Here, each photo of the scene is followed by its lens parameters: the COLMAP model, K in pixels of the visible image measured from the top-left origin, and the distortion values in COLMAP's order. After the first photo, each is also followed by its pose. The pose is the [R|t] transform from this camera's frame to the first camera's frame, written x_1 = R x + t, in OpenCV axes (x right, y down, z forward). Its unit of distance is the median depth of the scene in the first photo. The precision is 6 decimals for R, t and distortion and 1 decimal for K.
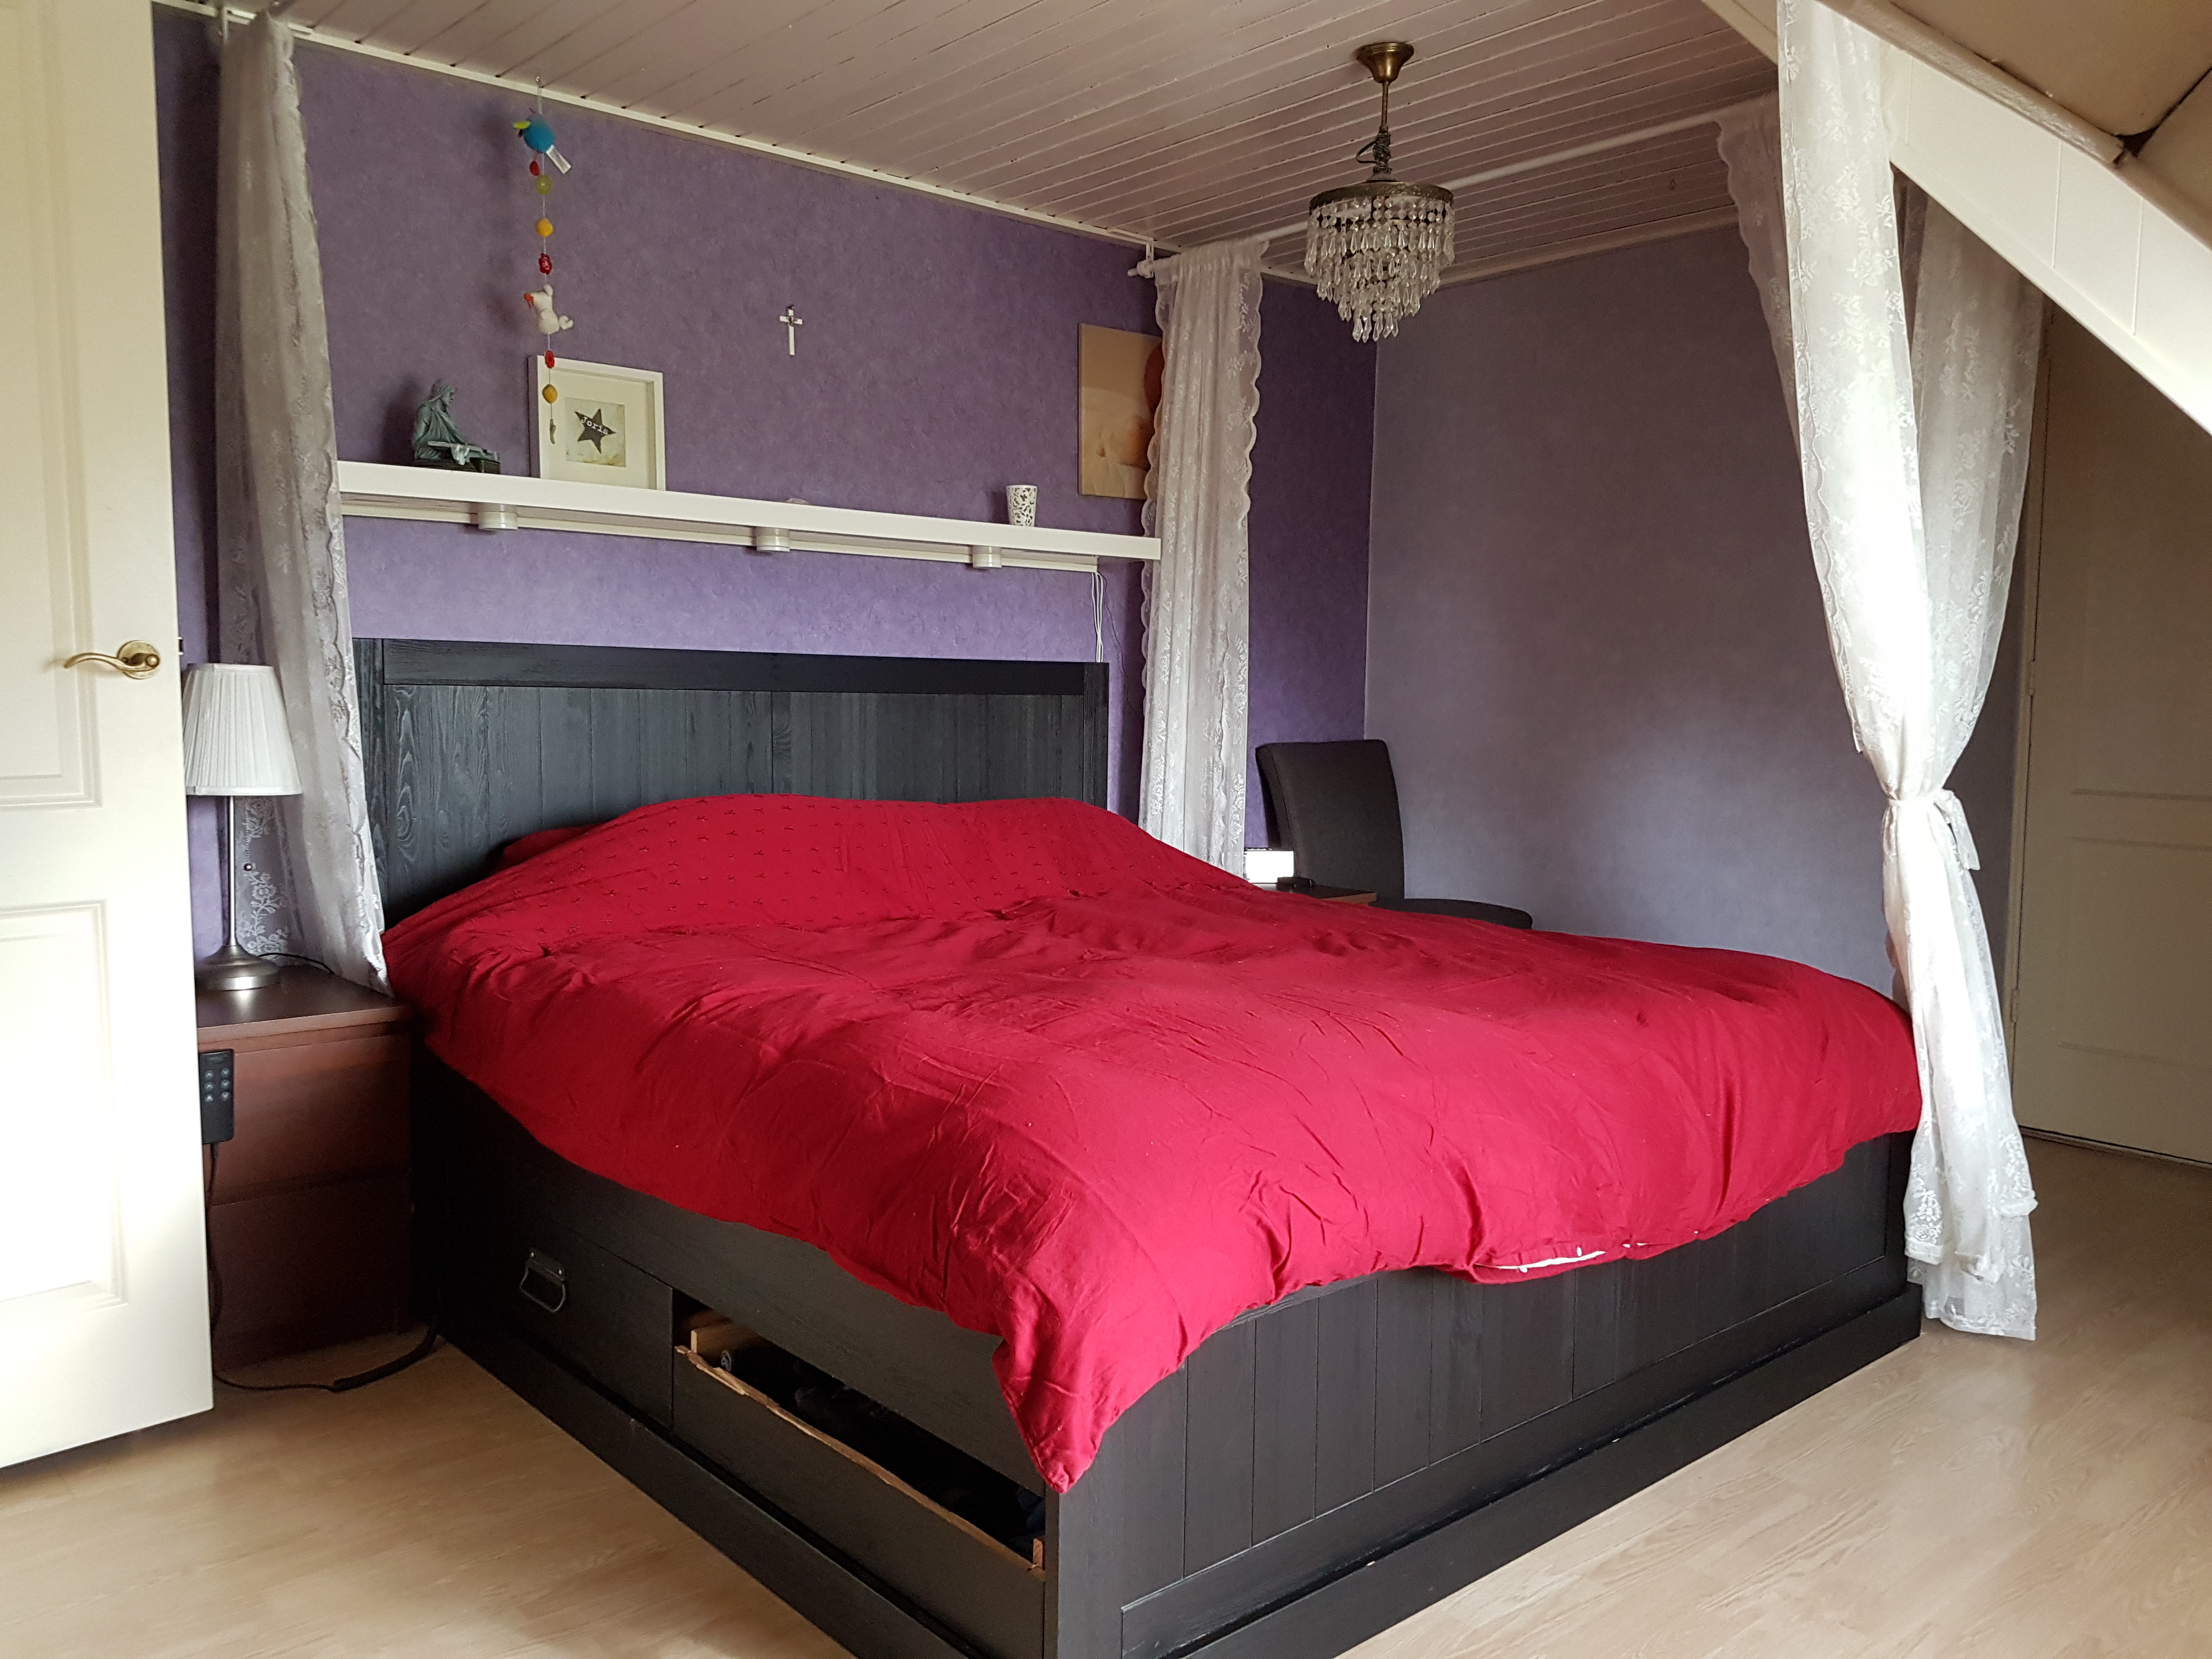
lens RADIAL K [[1696.3, 0, 1107.0], [0, 1696.3, 844.6], [0, 0, 1]] dist [0.082650, -0.004050]
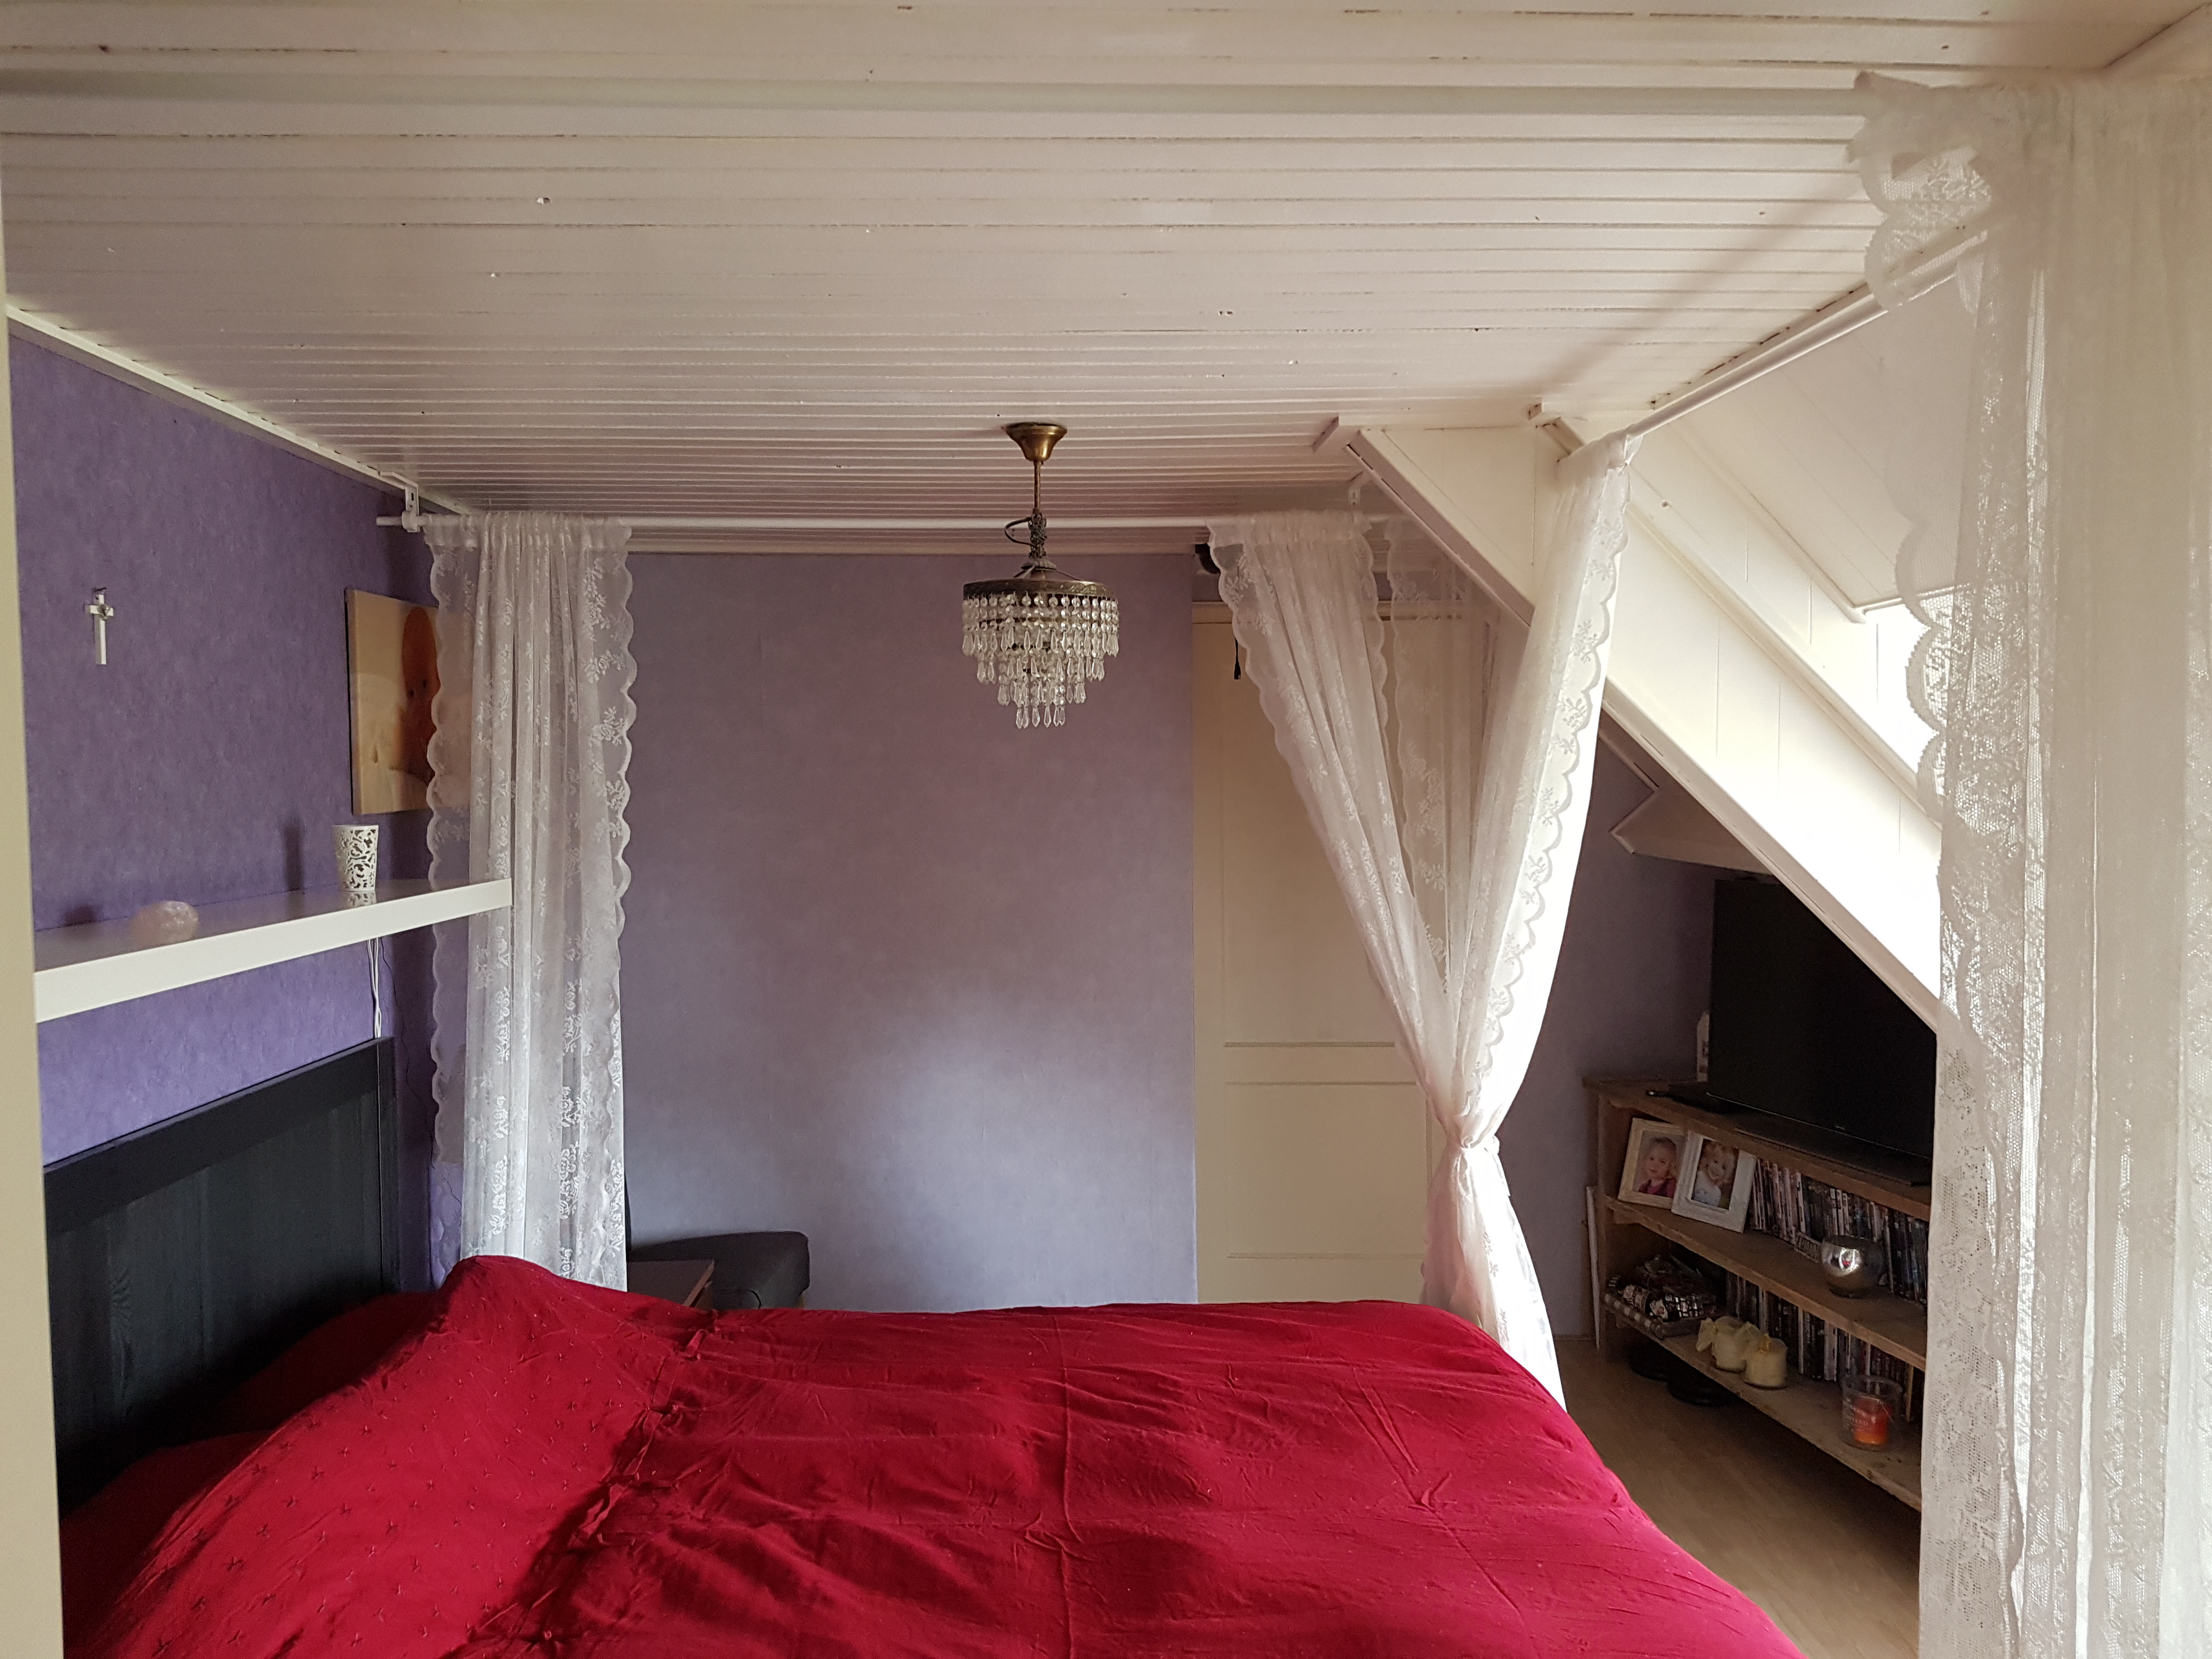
lens RADIAL K [[1696.3, 0, 1102.9], [0, 1696.3, 816.6], [0, 0, 1]] dist [0.082650, -0.004050]
pose [[0.646670, -0.036906, 0.761877, -0.396577], [0.089778, 0.995569, -0.027976, -0.165228], [-0.757468, 0.086491, 0.647118, 0.293146]]
